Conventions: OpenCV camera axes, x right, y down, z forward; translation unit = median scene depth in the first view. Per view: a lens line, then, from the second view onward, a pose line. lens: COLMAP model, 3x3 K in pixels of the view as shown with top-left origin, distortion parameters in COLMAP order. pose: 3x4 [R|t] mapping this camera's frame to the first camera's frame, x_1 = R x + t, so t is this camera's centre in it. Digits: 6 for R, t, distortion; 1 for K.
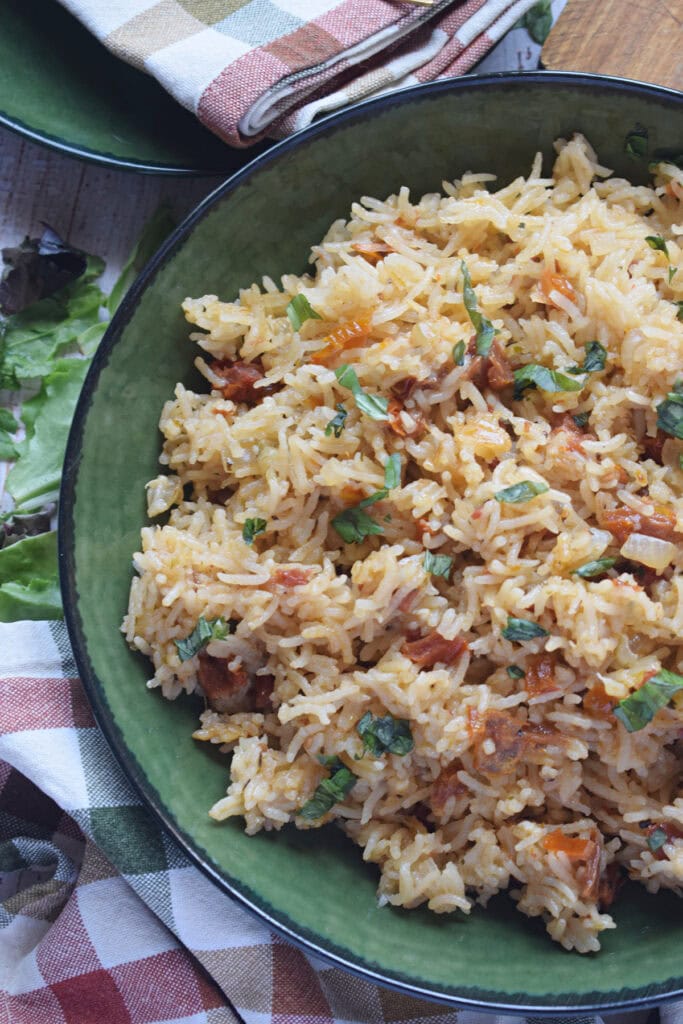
lens RADIAL K [[2328.9, 0, 341.5], [0, 2328.9, 512.0], [0, 0, 1]] dist [0.150912, -1.143791]
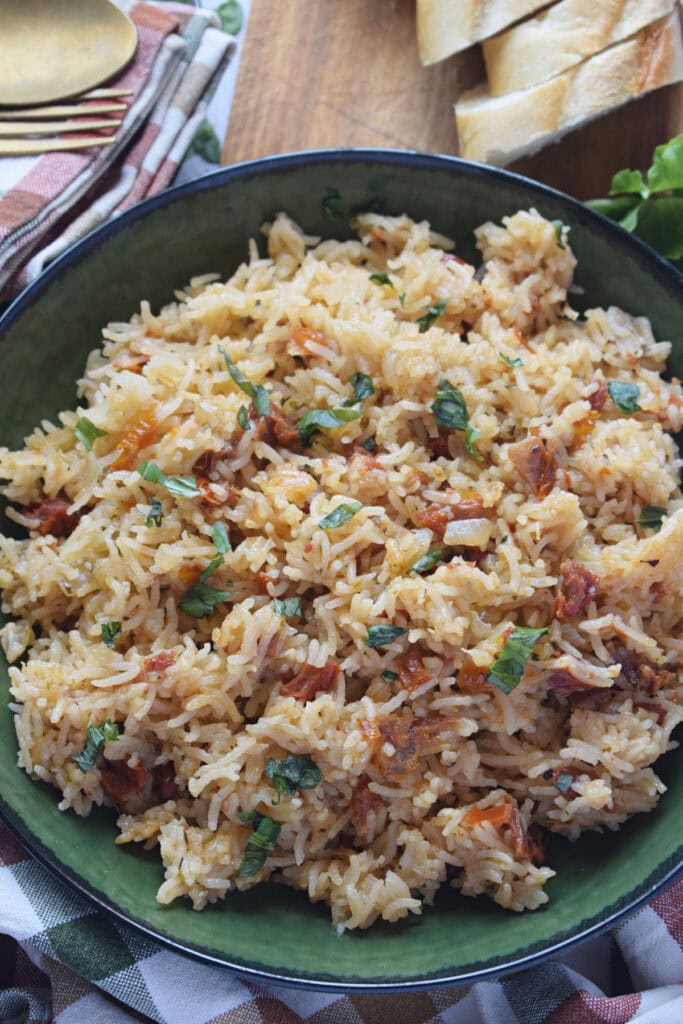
lens RADIAL K [[2328.9, 0, 341.5], [0, 2328.9, 512.0], [0, 0, 1]] dist [0.150912, -1.143791]
pose [[0.941703, -0.304440, 0.143218, -0.074597], [0.321900, 0.939093, -0.120352, 0.117317], [-0.097855, 0.159438, 0.982346, -0.057241]]
